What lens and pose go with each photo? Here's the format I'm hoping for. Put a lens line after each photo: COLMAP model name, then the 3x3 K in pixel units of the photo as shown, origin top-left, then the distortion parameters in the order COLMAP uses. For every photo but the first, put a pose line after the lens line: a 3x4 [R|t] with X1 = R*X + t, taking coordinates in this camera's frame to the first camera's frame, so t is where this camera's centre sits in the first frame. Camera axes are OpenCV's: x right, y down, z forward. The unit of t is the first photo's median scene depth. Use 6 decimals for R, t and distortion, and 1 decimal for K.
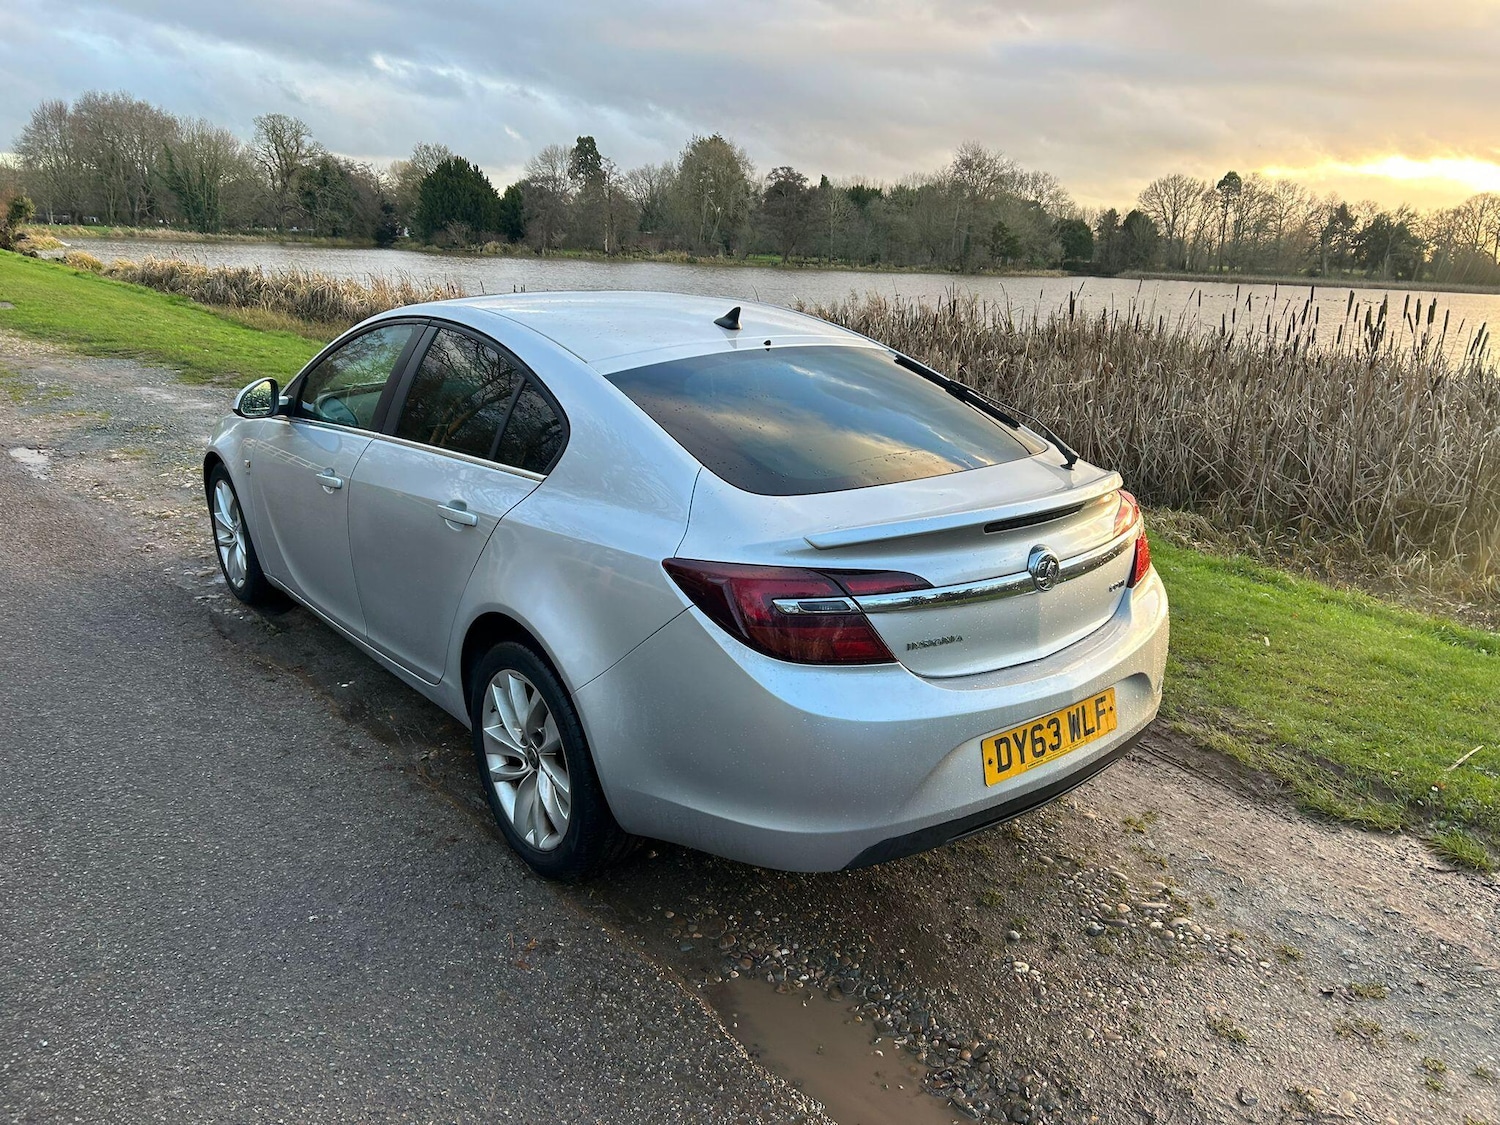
lens RADIAL K [[1151.0, 0, 752.4], [0, 1151.0, 550.9], [0, 0, 1]] dist [0.042394, -0.046418]
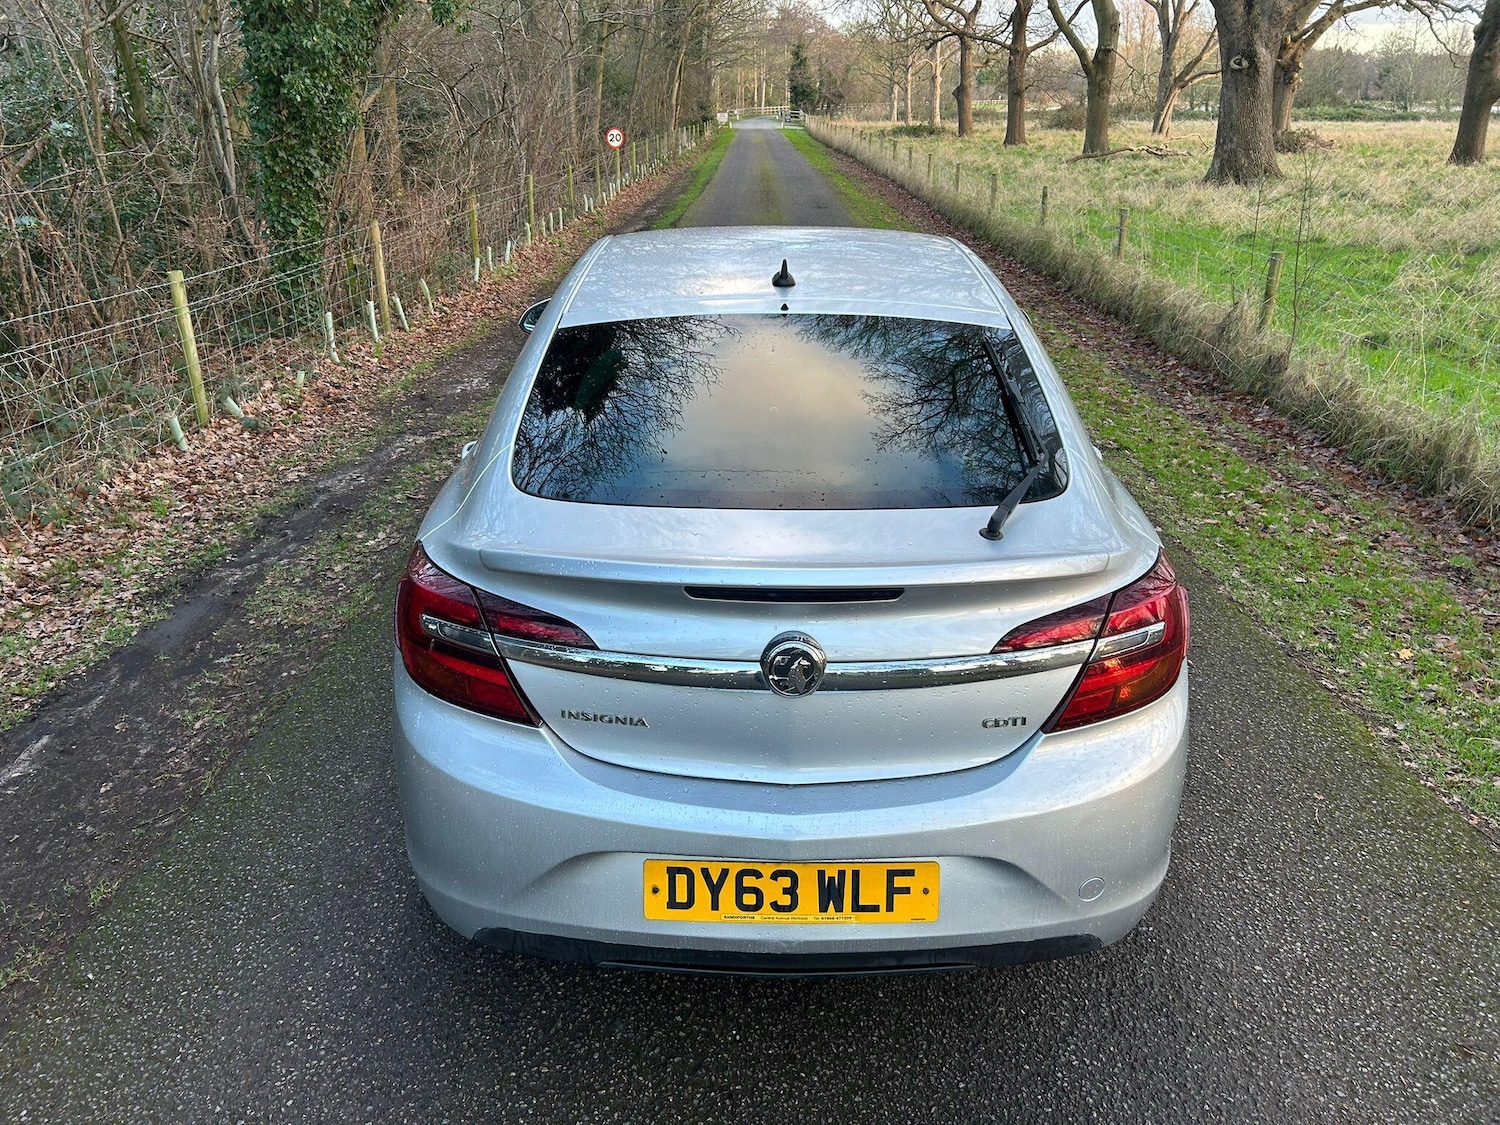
lens RADIAL K [[1148.4, 0, 736.7], [0, 1148.4, 563.2], [0, 0, 1]] dist [0.045070, -0.050869]
pose [[0.765622, 0.220792, -0.604214, 0.554011], [-0.169336, 0.975301, 0.141823, -0.122402], [0.620603, -0.006268, 0.784100, 0.366098]]
